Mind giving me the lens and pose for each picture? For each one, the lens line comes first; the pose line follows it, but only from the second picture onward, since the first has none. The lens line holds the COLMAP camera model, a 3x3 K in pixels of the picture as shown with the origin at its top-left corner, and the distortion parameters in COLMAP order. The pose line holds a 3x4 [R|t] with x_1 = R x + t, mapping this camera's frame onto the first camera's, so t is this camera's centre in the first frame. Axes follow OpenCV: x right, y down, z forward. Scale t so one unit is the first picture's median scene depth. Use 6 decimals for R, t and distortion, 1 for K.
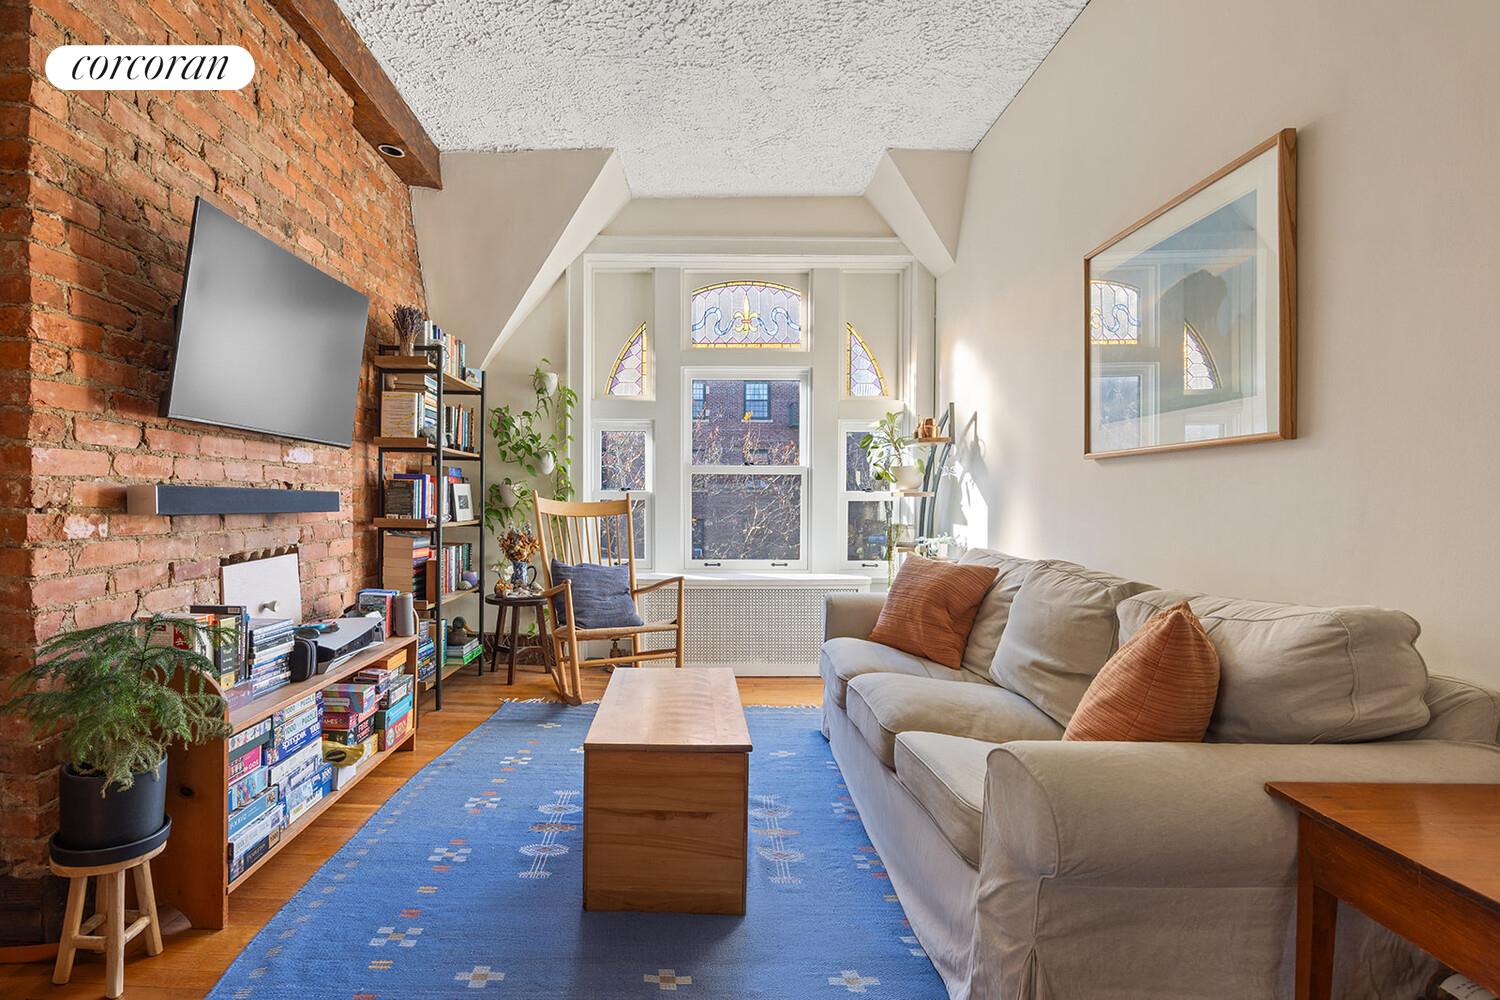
lens RADIAL K [[1386.2, 0, 747.1], [0, 1386.2, 499.0], [0, 0, 1]] dist [-0.003600, 0.000000]
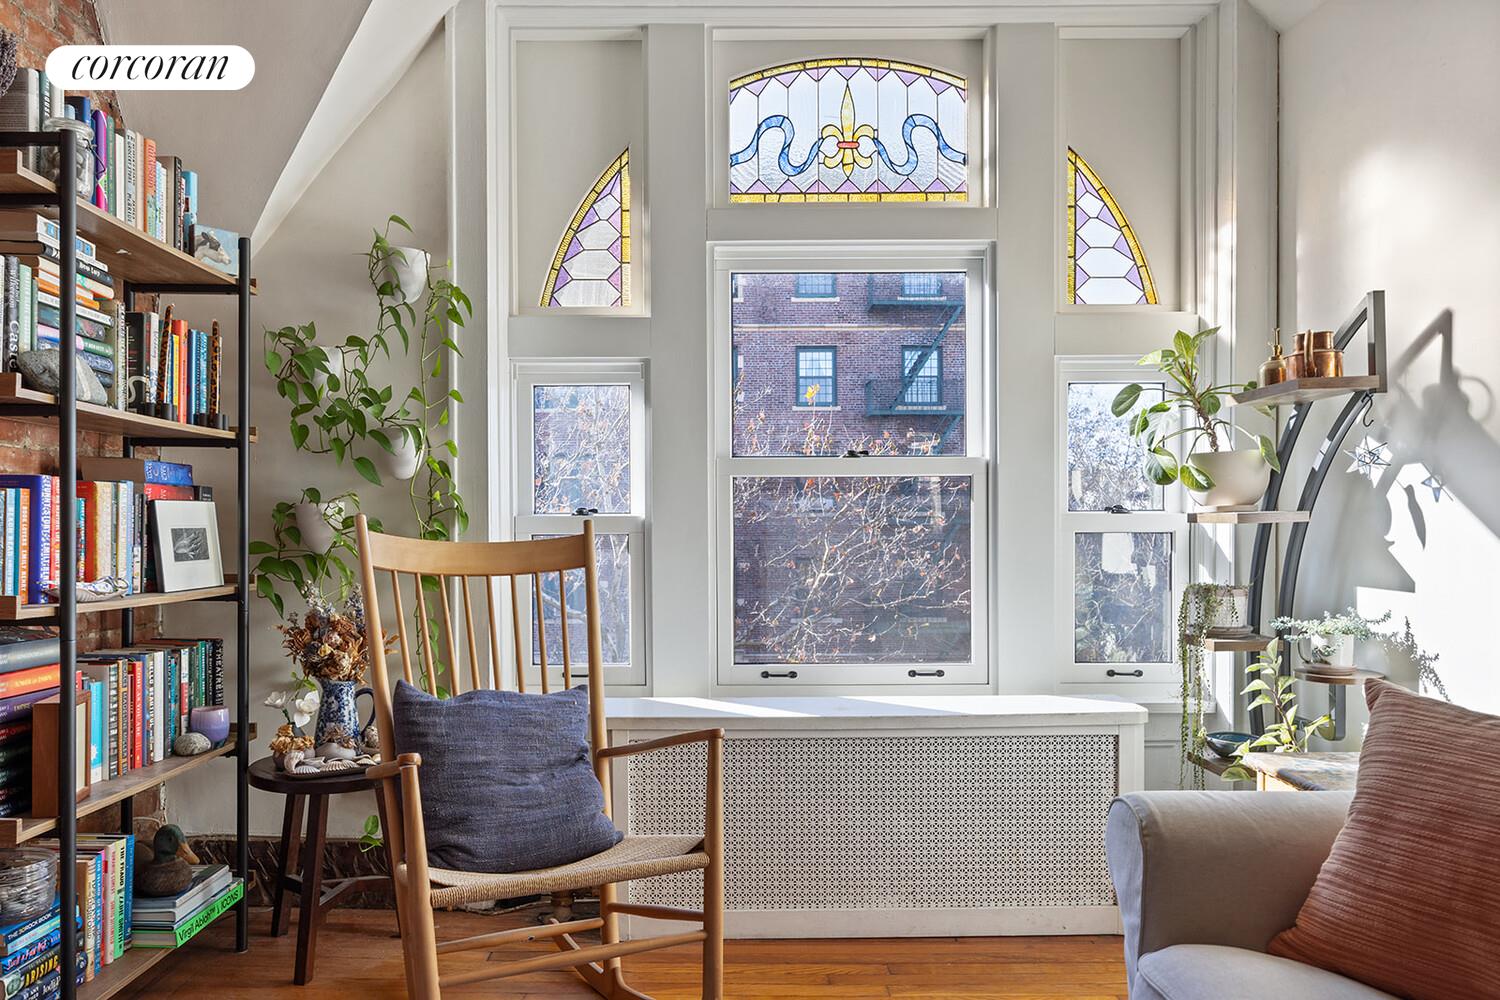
lens RADIAL K [[1072.4, 0, 810.5], [0, 1072.4, 517.6], [0, 0, 1]] dist [0.001741, -0.001085]
pose [[0.997959, -0.008025, 0.063356, -0.037066], [0.008492, 0.999939, -0.007113, -0.001969], [-0.063295, 0.007636, 0.997966, 0.653747]]
